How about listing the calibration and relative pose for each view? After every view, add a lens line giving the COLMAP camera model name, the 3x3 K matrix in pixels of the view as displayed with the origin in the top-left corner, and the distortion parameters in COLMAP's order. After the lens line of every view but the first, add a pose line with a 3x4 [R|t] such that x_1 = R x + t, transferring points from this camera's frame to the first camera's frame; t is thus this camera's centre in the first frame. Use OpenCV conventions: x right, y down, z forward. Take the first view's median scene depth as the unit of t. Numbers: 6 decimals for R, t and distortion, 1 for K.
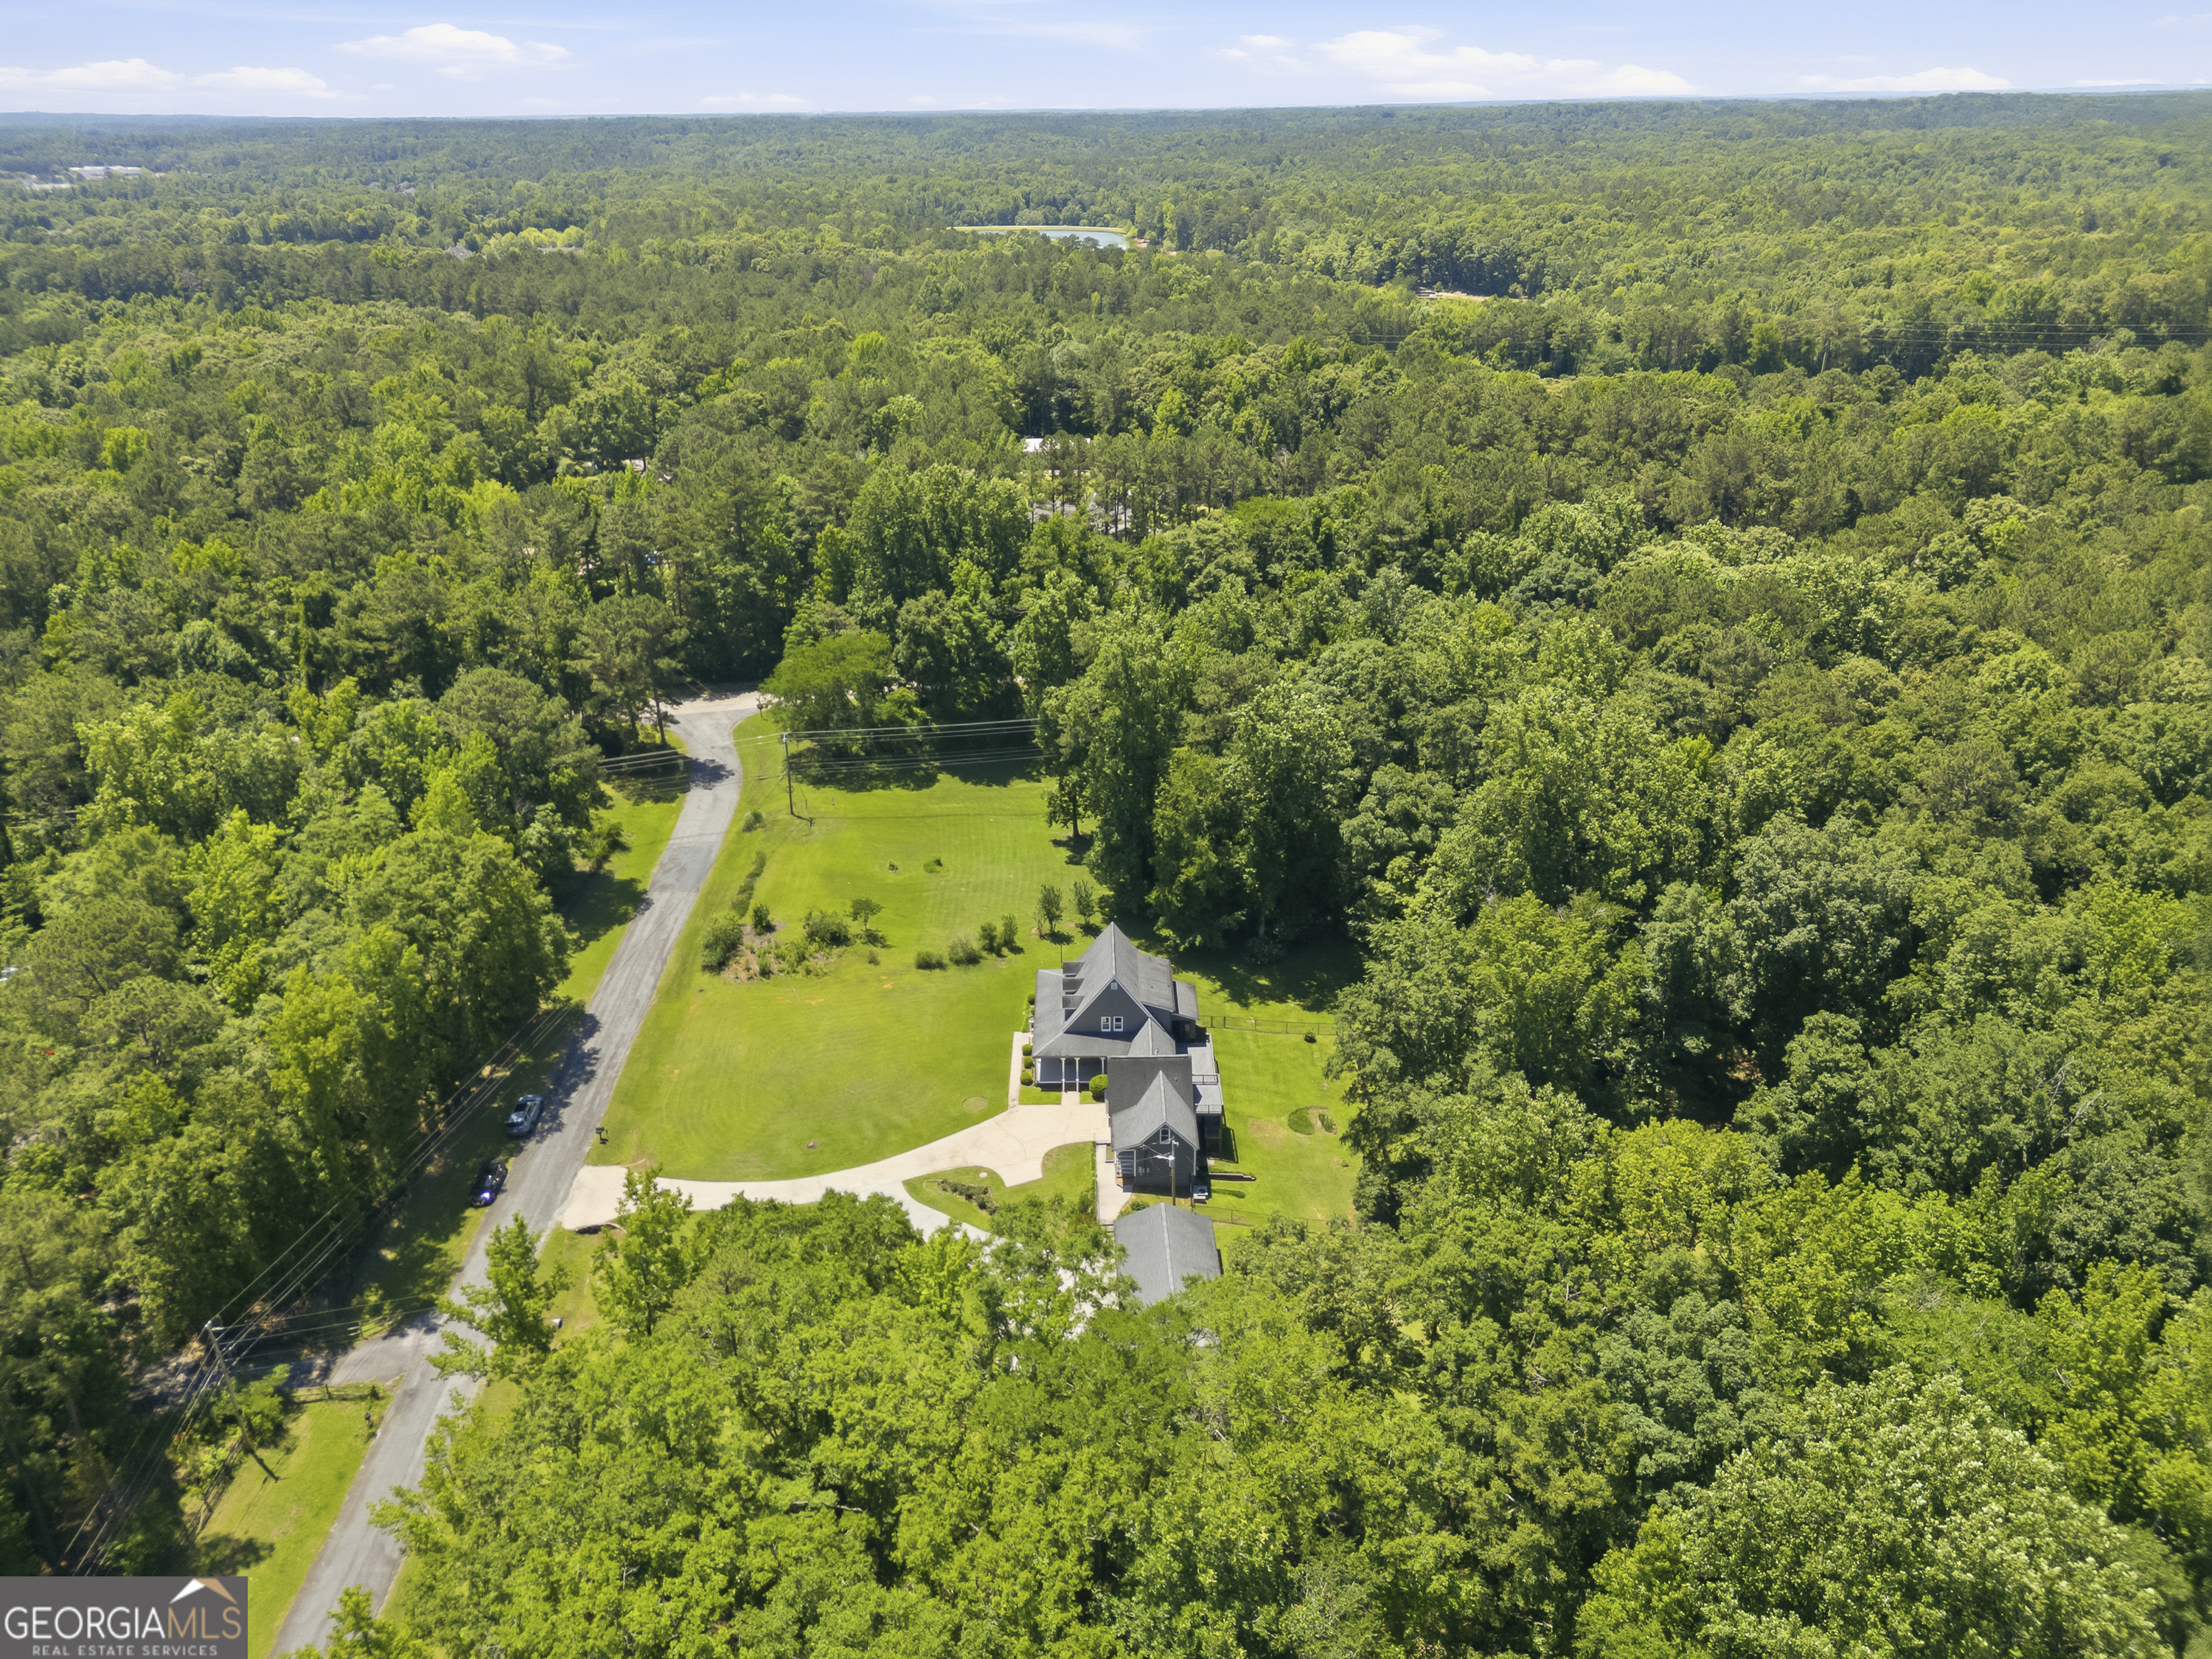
lens RADIAL K [[1547.9, 0, 1098.6], [0, 1547.9, 824.9], [0, 0, 1]] dist [0.075979, -0.066048]
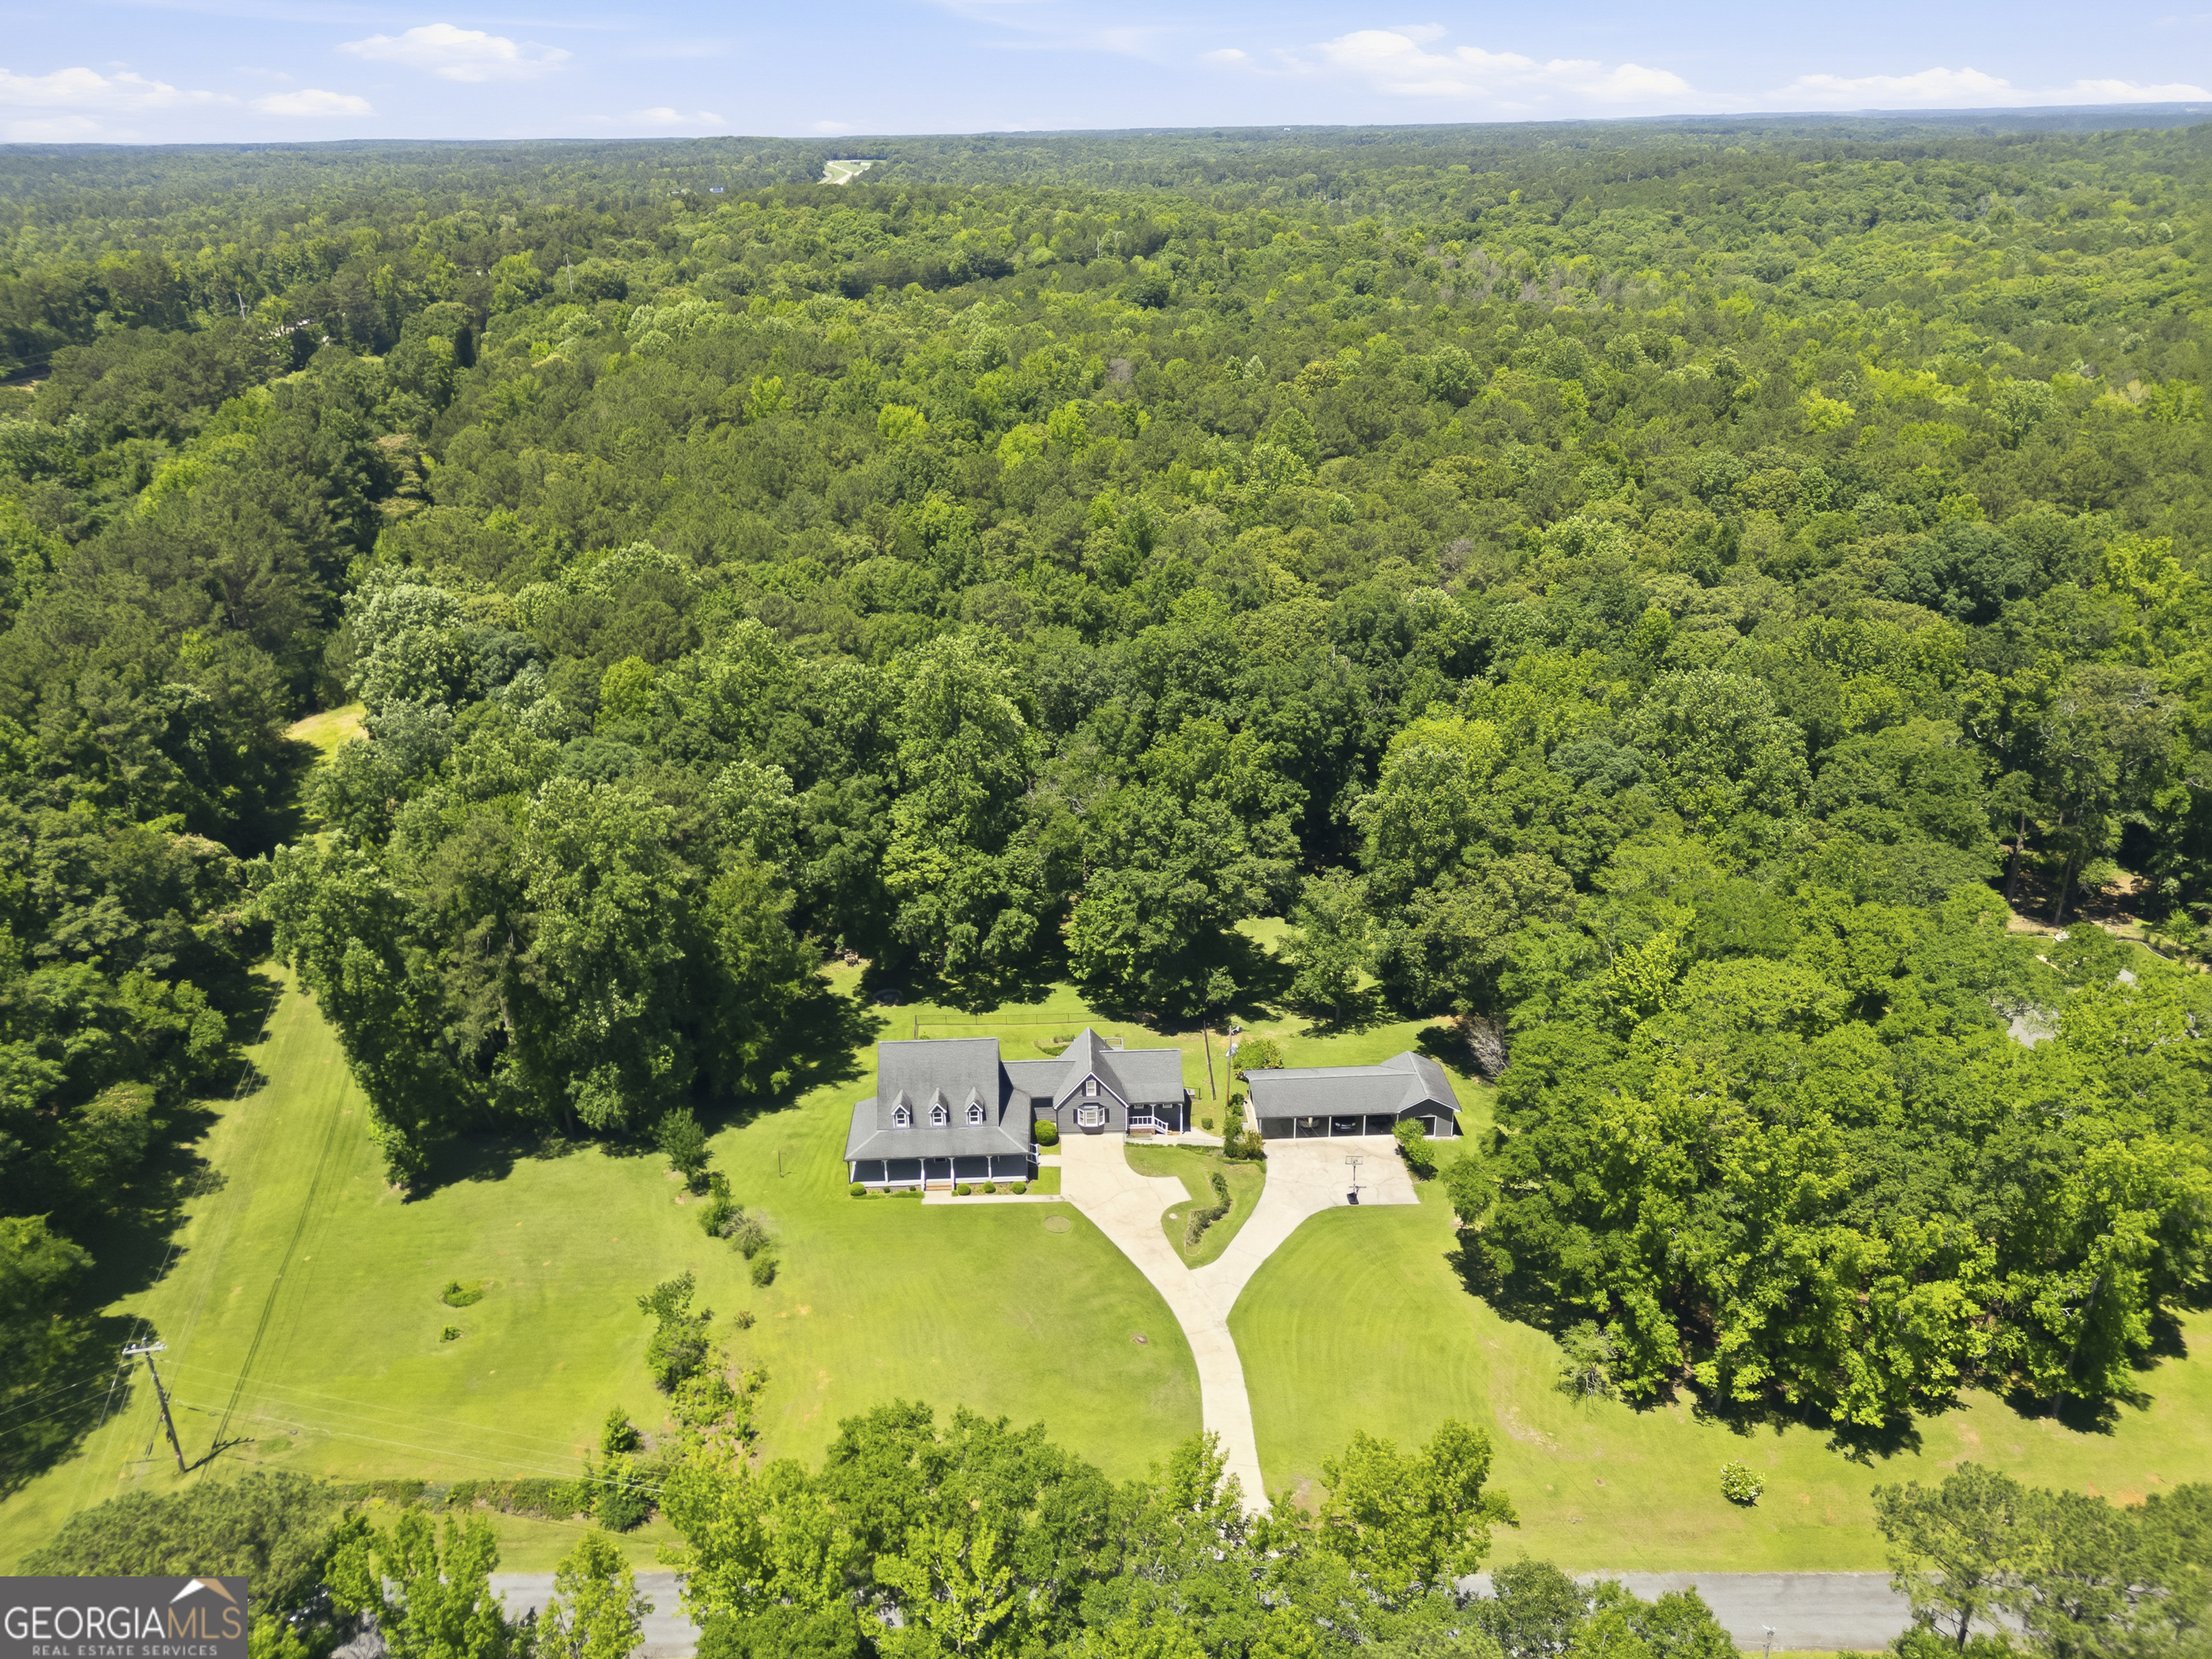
lens RADIAL K [[1547.9, 0, 1094.4], [0, 1547.9, 818.9], [0, 0, 1]] dist [0.075979, -0.066048]
pose [[-0.023454, -0.393214, 0.919148, -0.690824], [0.435280, 0.823662, 0.363472, -0.283716], [-0.899990, 0.408612, 0.151840, 0.623149]]
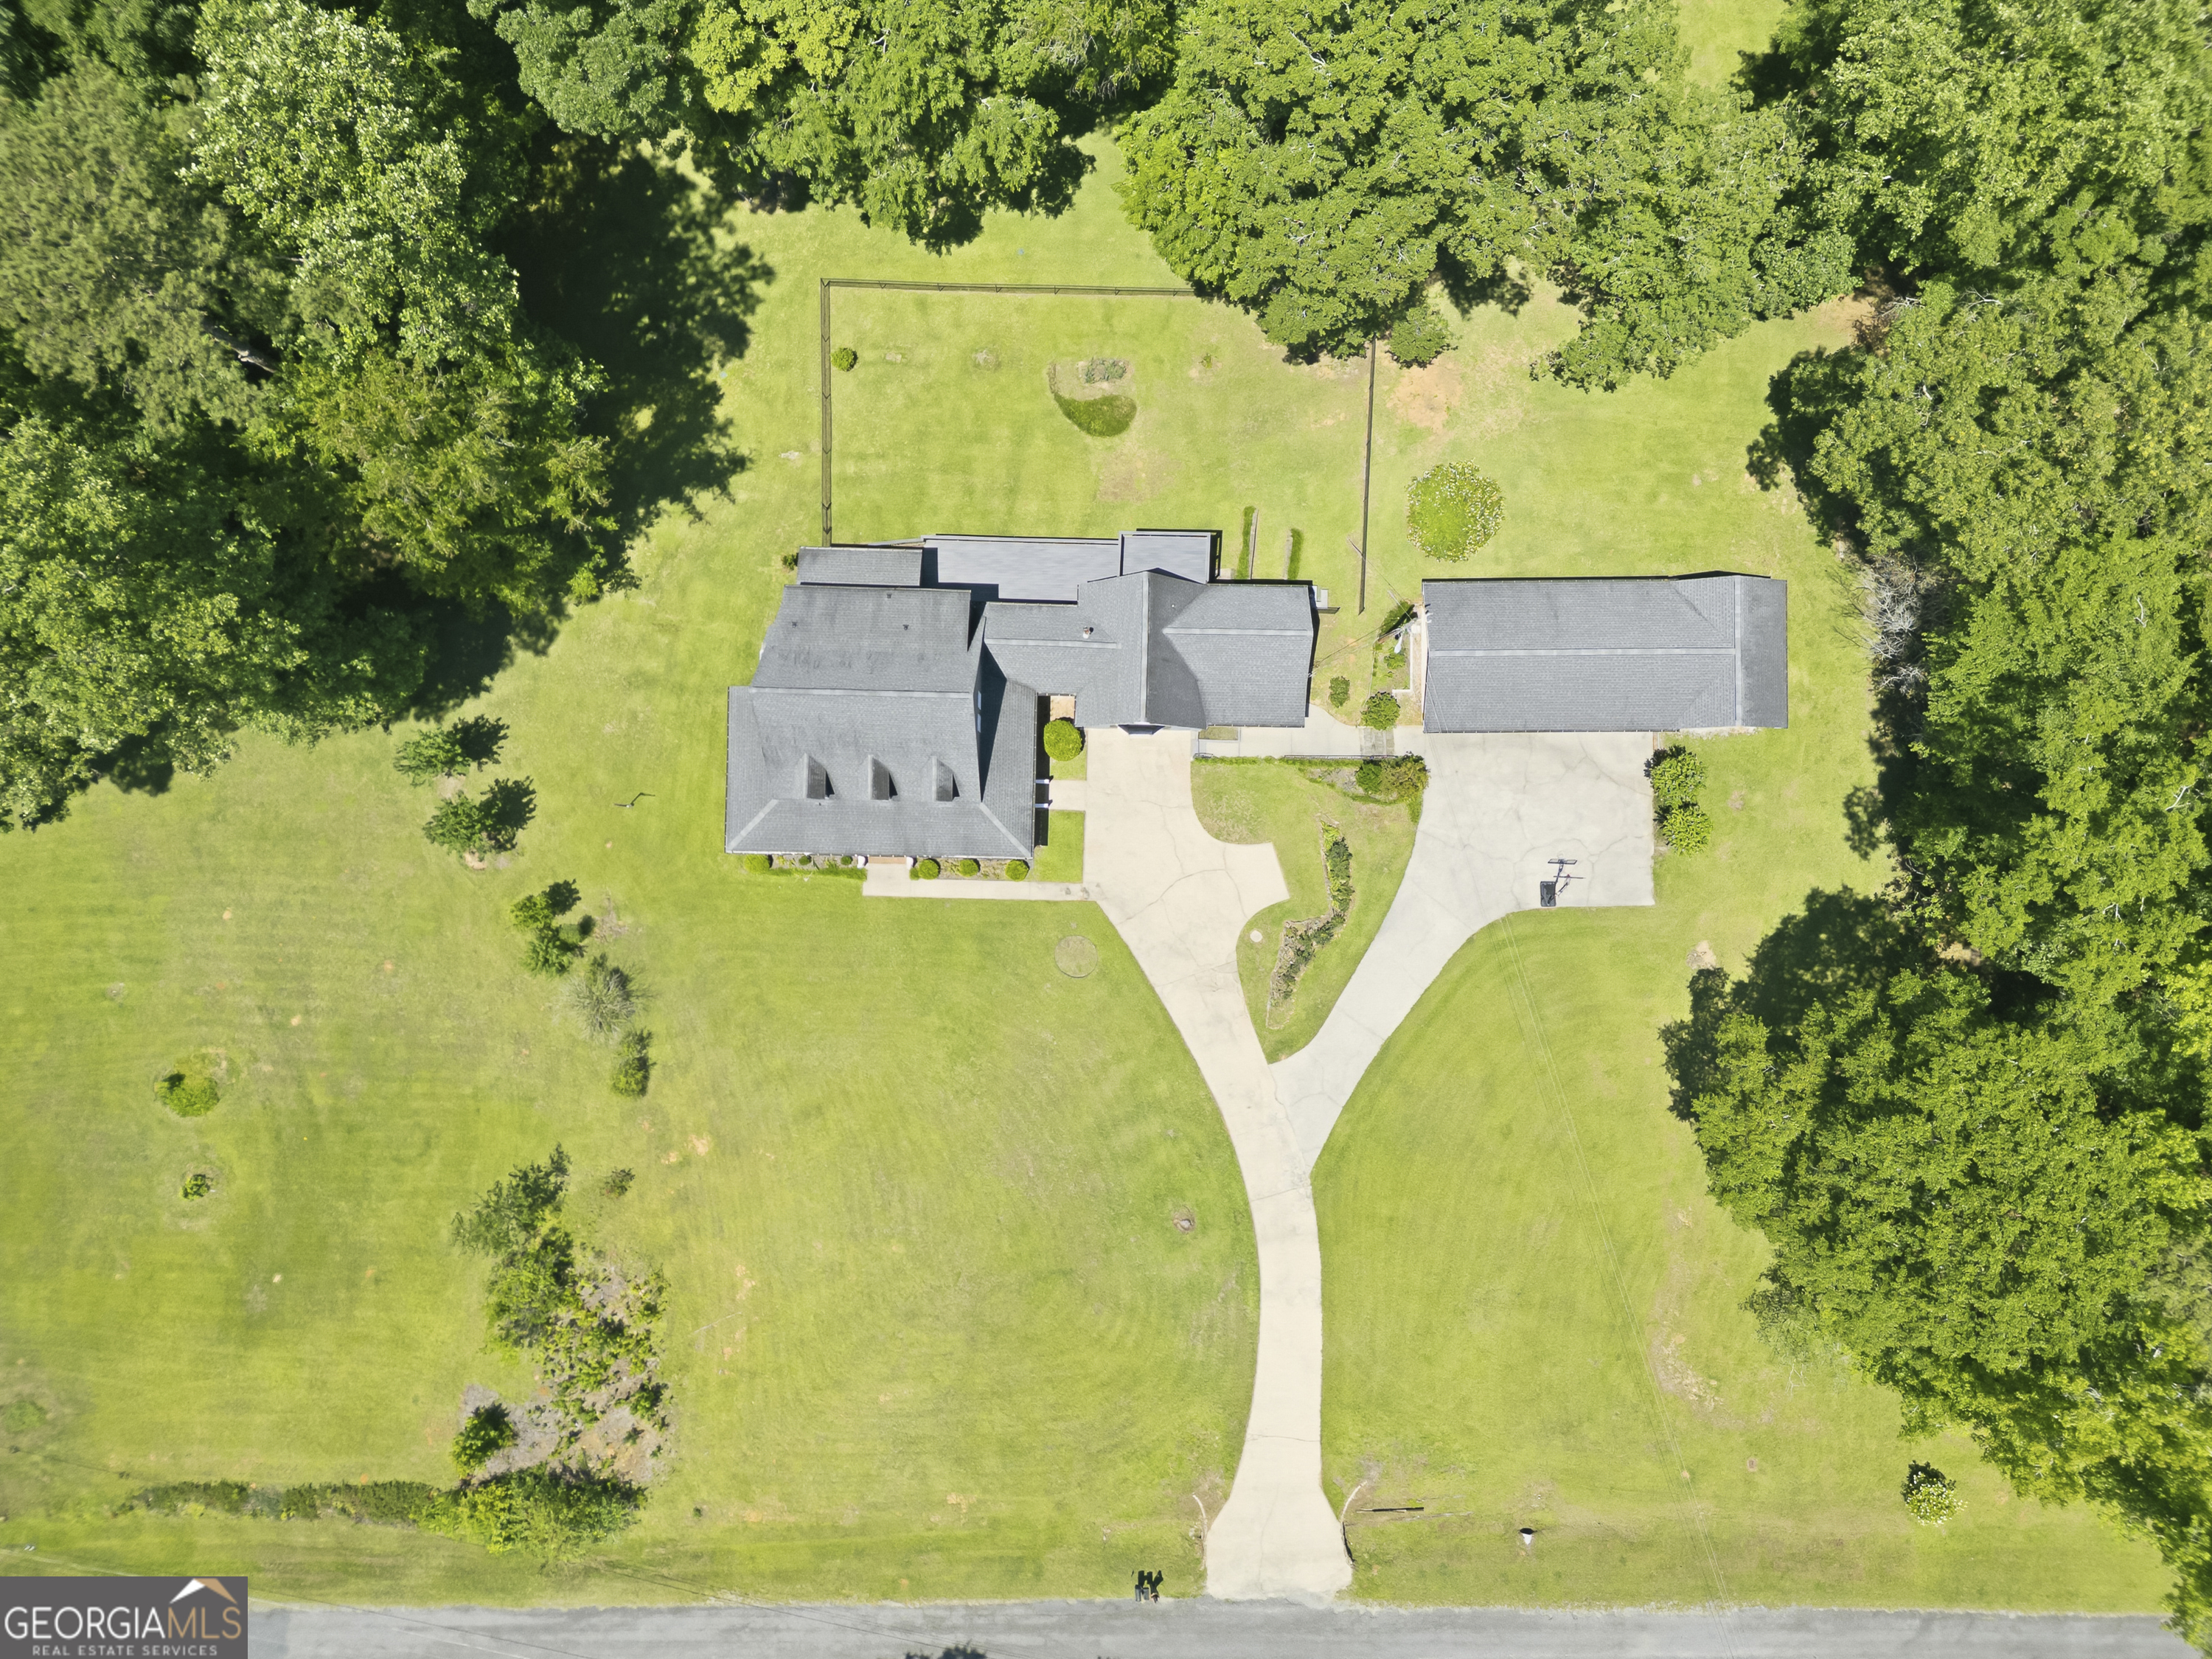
lens RADIAL K [[1547.9, 0, 1082.9], [0, 1547.9, 841.1], [0, 0, 1]] dist [0.075979, -0.066048]
pose [[0.028512, -0.999108, 0.031163, -0.045050], [0.426178, 0.040350, 0.903739, -0.292662], [-0.904190, -0.012486, 0.426948, 0.626223]]
